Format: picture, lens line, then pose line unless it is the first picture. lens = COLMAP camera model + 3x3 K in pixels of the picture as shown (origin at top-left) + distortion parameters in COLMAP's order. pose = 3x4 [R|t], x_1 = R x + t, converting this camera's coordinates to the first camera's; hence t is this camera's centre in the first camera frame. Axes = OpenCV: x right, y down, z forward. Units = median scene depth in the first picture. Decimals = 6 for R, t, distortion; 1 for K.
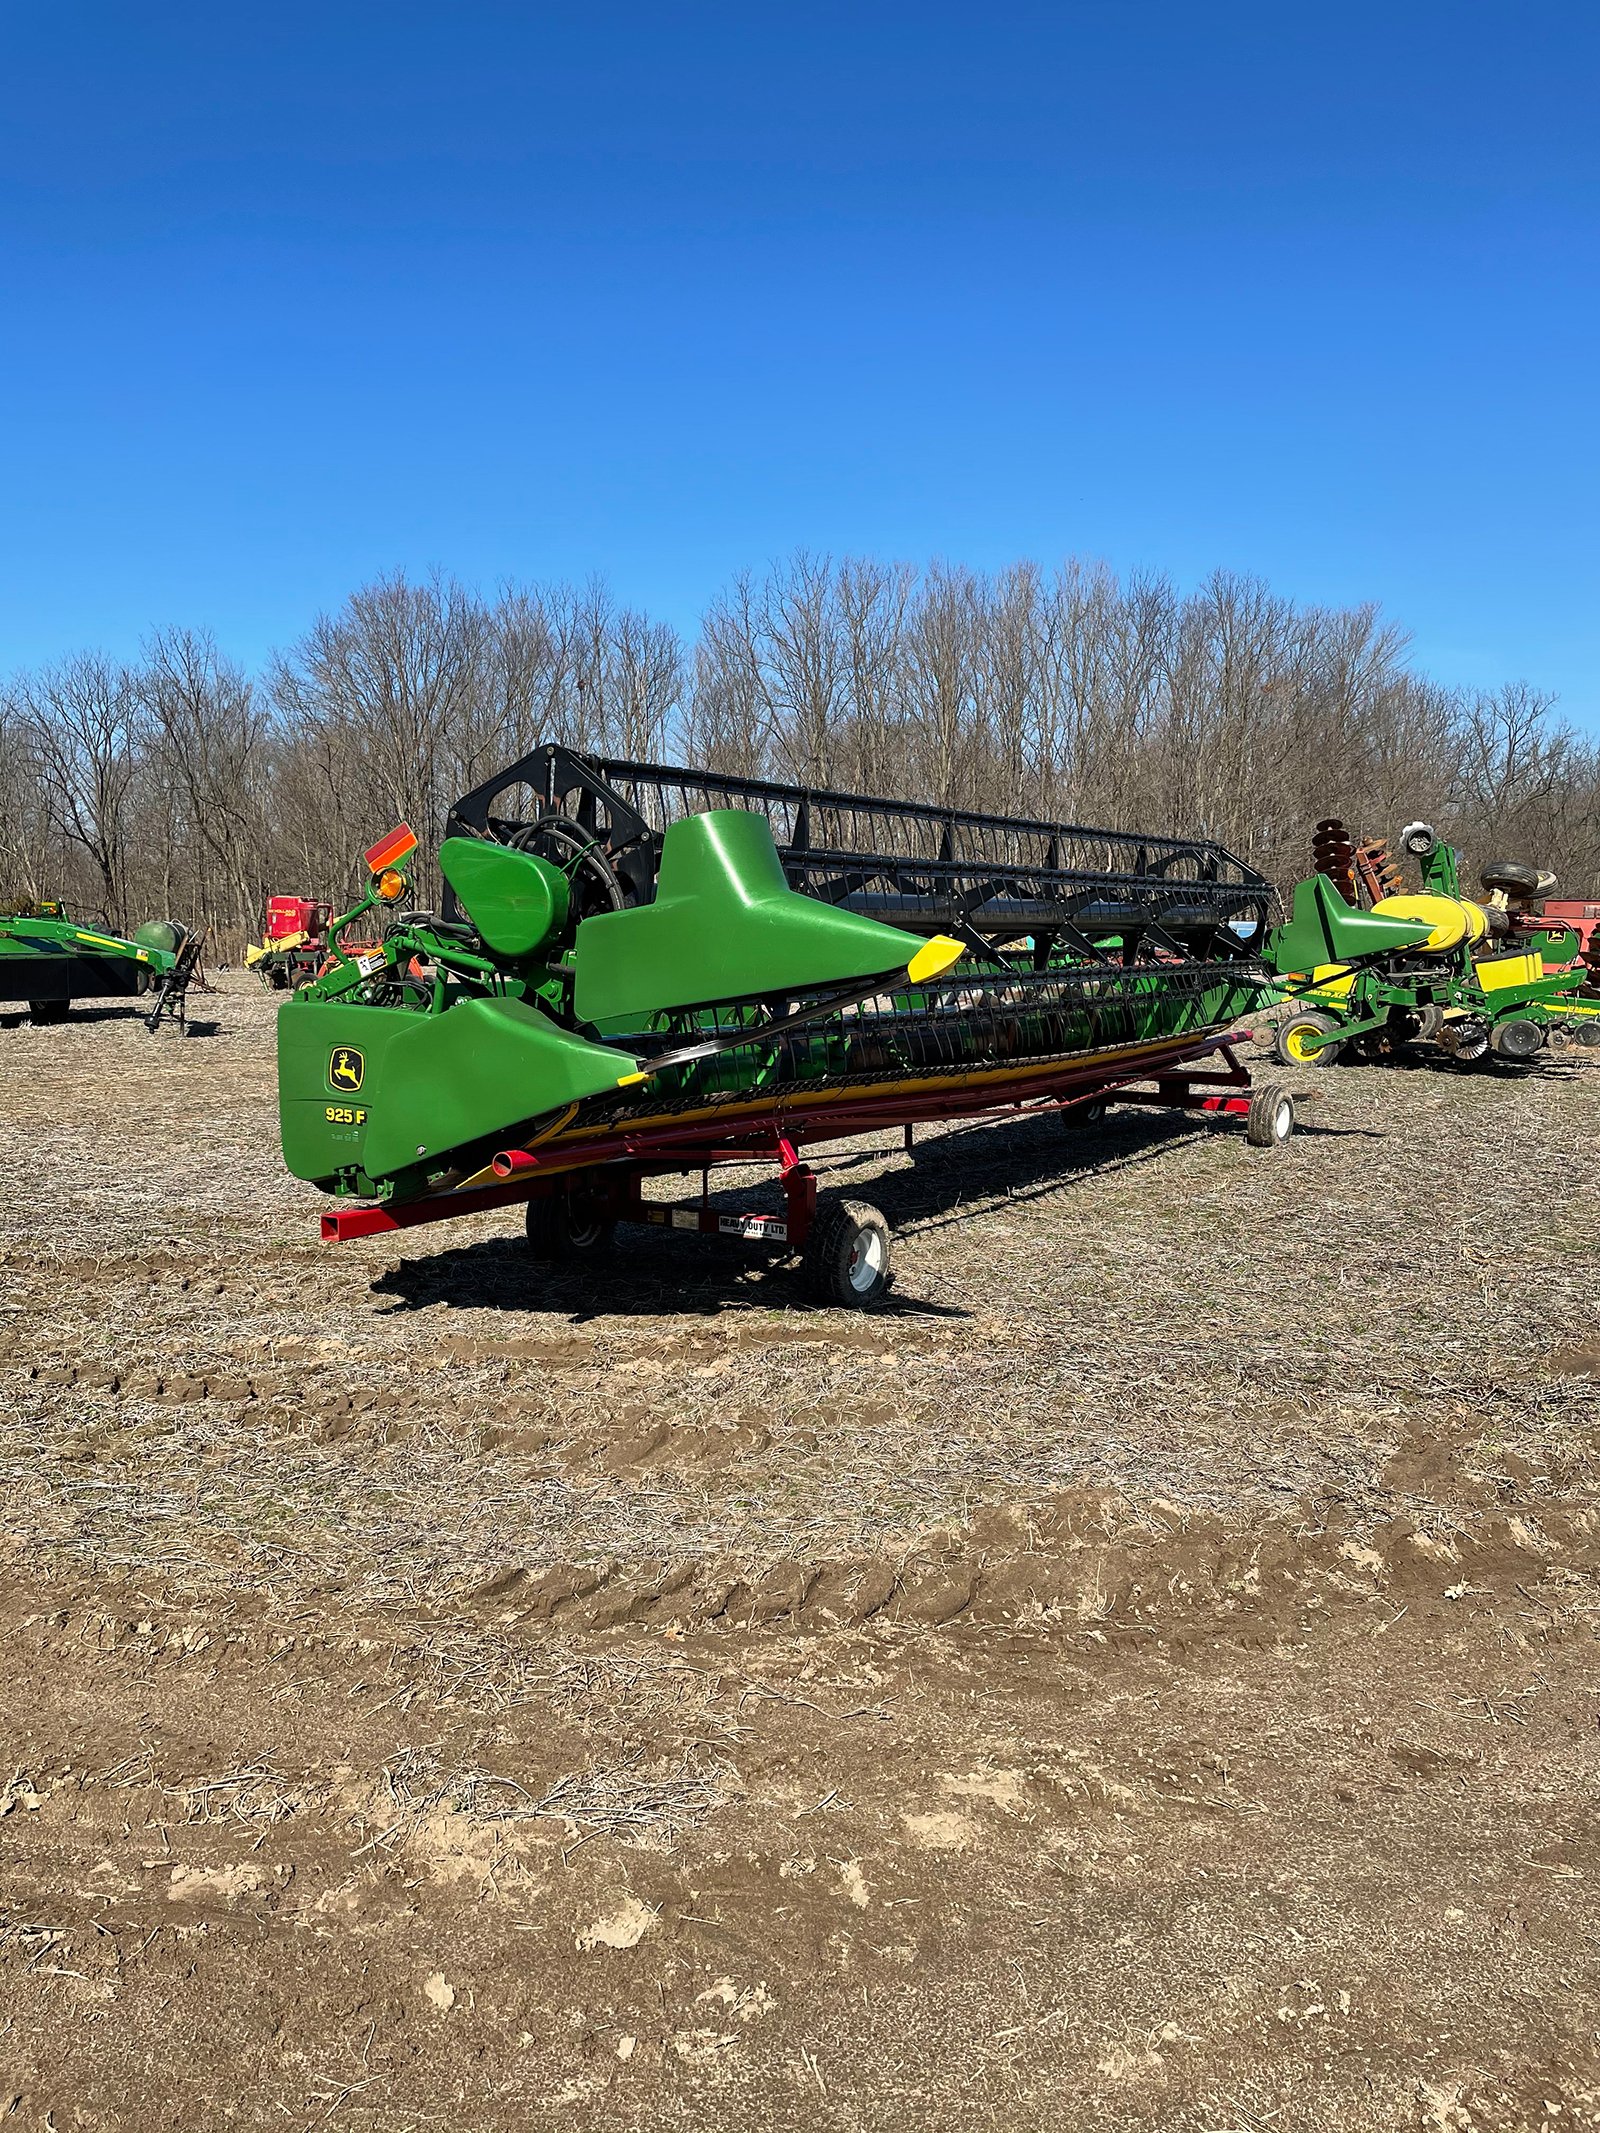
lens RADIAL K [[1612.2, 0, 800.0], [0, 1612.2, 1066.5], [0, 0, 1]] dist [0.038882, -0.168483]
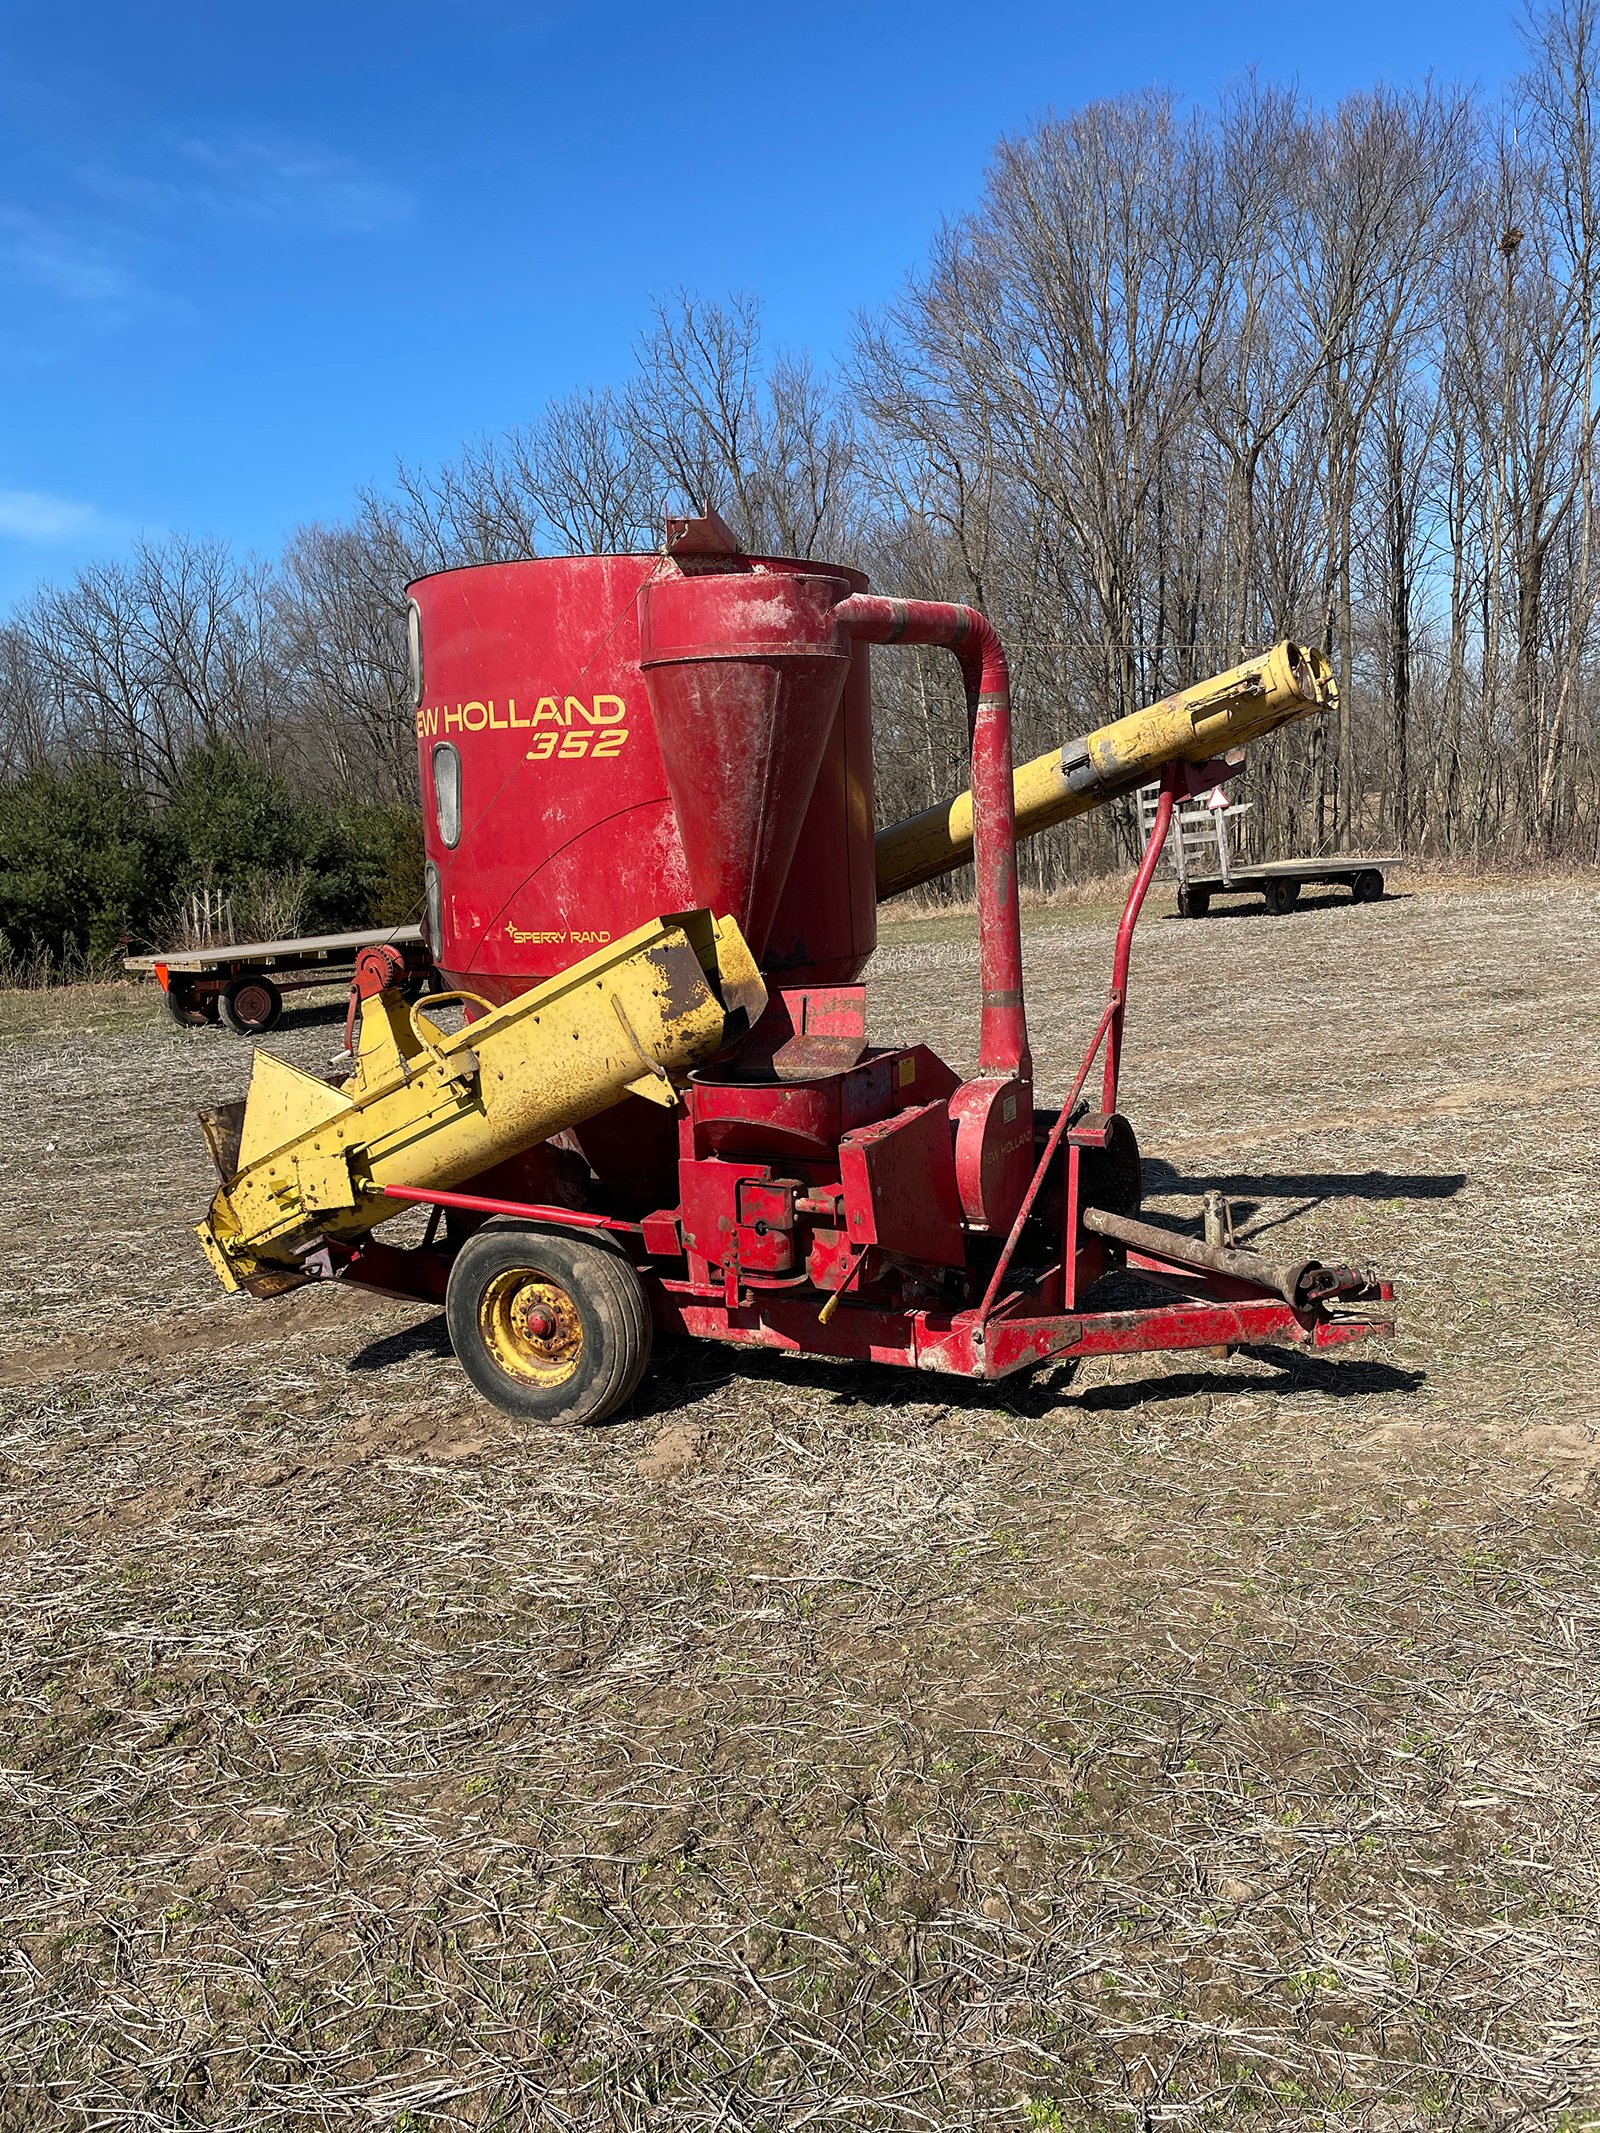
lens RADIAL K [[1597.5, 0, 800.0], [0, 1597.5, 1066.5], [0, 0, 1]] dist [0.130468, -0.164860]
pose [[0.925191, -0.002732, -0.379493, -0.139765], [0.027479, 0.997831, 0.059810, -0.041943], [0.378507, -0.065764, 0.923259, 0.478523]]
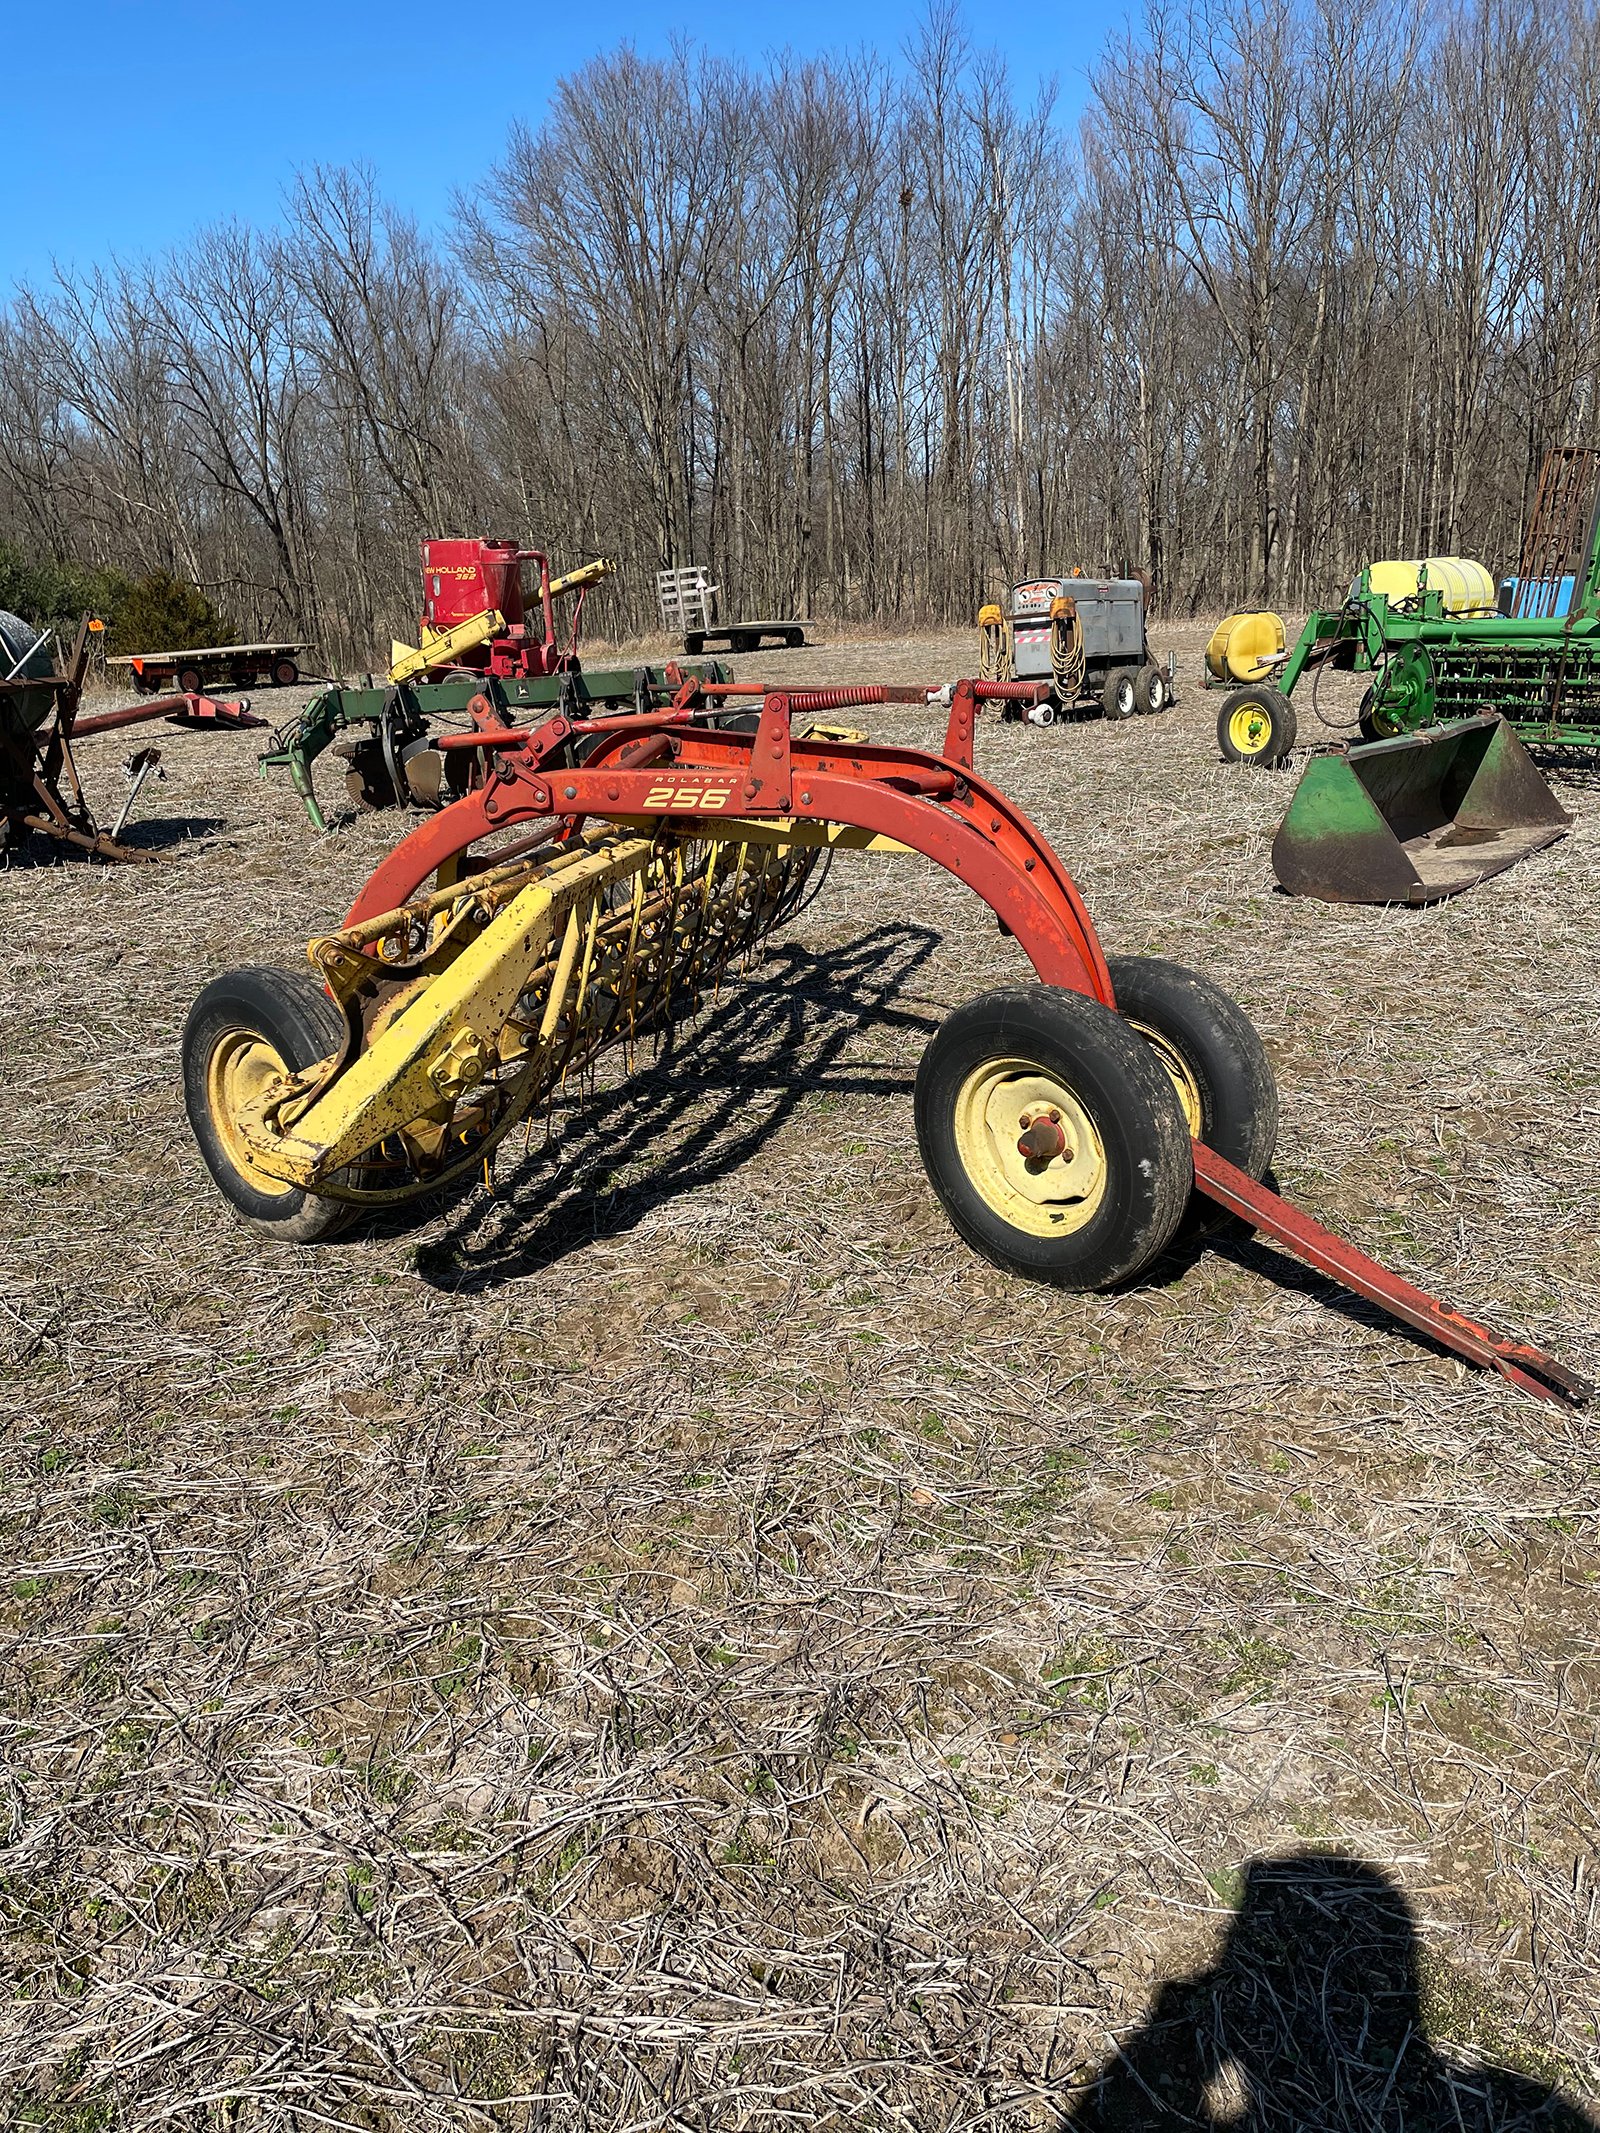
lens RADIAL K [[1597.5, 0, 800.0], [0, 1597.5, 1066.5], [0, 0, 1]] dist [0.130468, -0.164860]
pose [[0.987910, -0.000714, -0.155027, -0.070162], [0.032165, 0.979173, 0.200463, -0.022131], [0.151655, -0.203026, 0.967358, 0.259074]]
